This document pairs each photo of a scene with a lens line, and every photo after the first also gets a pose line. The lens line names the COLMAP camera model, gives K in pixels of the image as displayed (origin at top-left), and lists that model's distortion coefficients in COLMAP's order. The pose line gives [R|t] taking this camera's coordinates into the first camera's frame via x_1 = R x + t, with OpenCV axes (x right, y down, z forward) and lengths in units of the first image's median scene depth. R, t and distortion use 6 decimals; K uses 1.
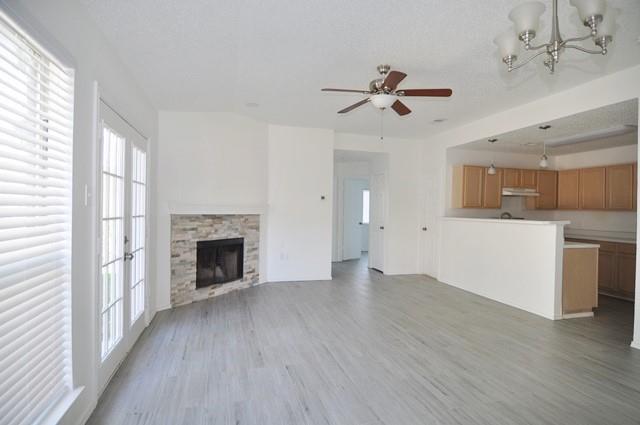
lens RADIAL K [[345.6, 0, 320.0], [0, 345.6, 212.5], [0, 0, 1]] dist [-0.015740, -0.000921]
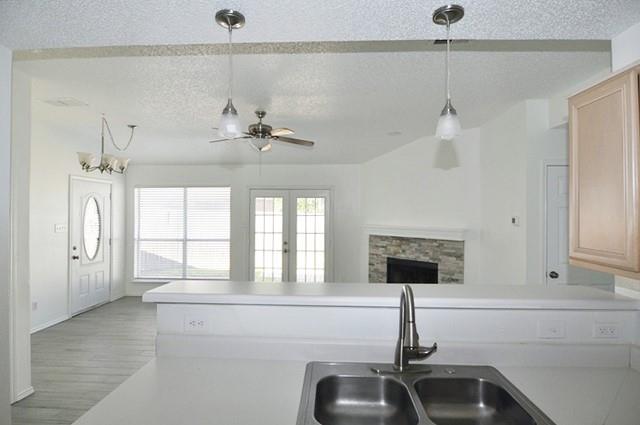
lens RADIAL K [[345.6, 0, 320.0], [0, 345.6, 212.5], [0, 0, 1]] dist [-0.015740, -0.000921]
pose [[-0.302327, -0.018281, -0.953029, 0.840211], [-0.018279, 0.999743, -0.013378, -0.052018], [0.953029, 0.013376, -0.302584, 1.064628]]
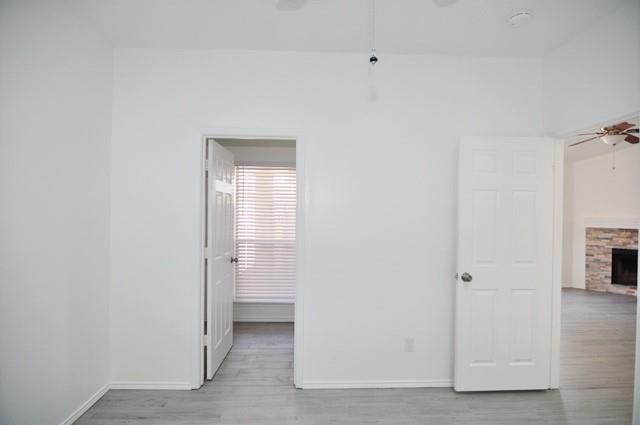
lens RADIAL K [[345.6, 0, 320.0], [0, 345.6, 212.5], [0, 0, 1]] dist [-0.015740, -0.000921]
pose [[-0.238078, -0.015199, -0.971127, 1.129971], [-0.020439, 0.999735, -0.010636, -0.016608], [0.971031, 0.017317, -0.238325, 0.191311]]
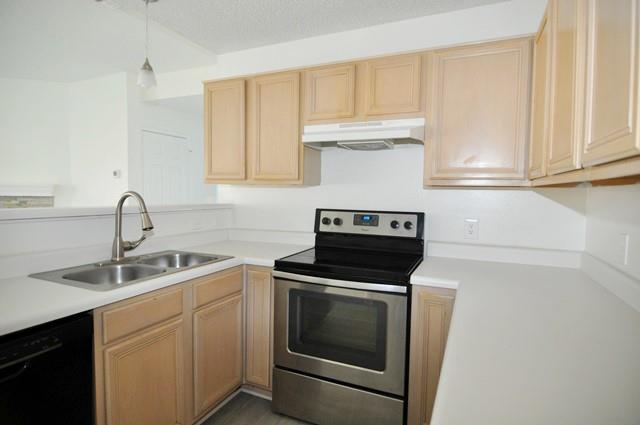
lens RADIAL K [[345.6, 0, 320.0], [0, 345.6, 212.5], [0, 0, 1]] dist [-0.015740, -0.000921]
pose [[0.774715, 0.033776, -0.631407, 0.946349], [-0.010887, 0.999137, 0.040089, 0.004960], [0.632216, -0.024183, 0.774414, 0.894907]]
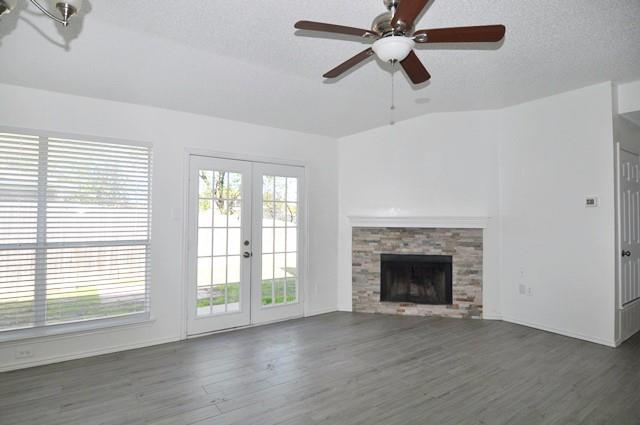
lens RADIAL K [[345.6, 0, 320.0], [0, 345.6, 212.5], [0, 0, 1]] dist [-0.015740, -0.000921]
pose [[0.314945, -0.031582, -0.948584, 0.513999], [-0.007204, 0.999338, -0.035663, 0.000363], [0.949083, 0.018065, 0.314509, 0.473925]]
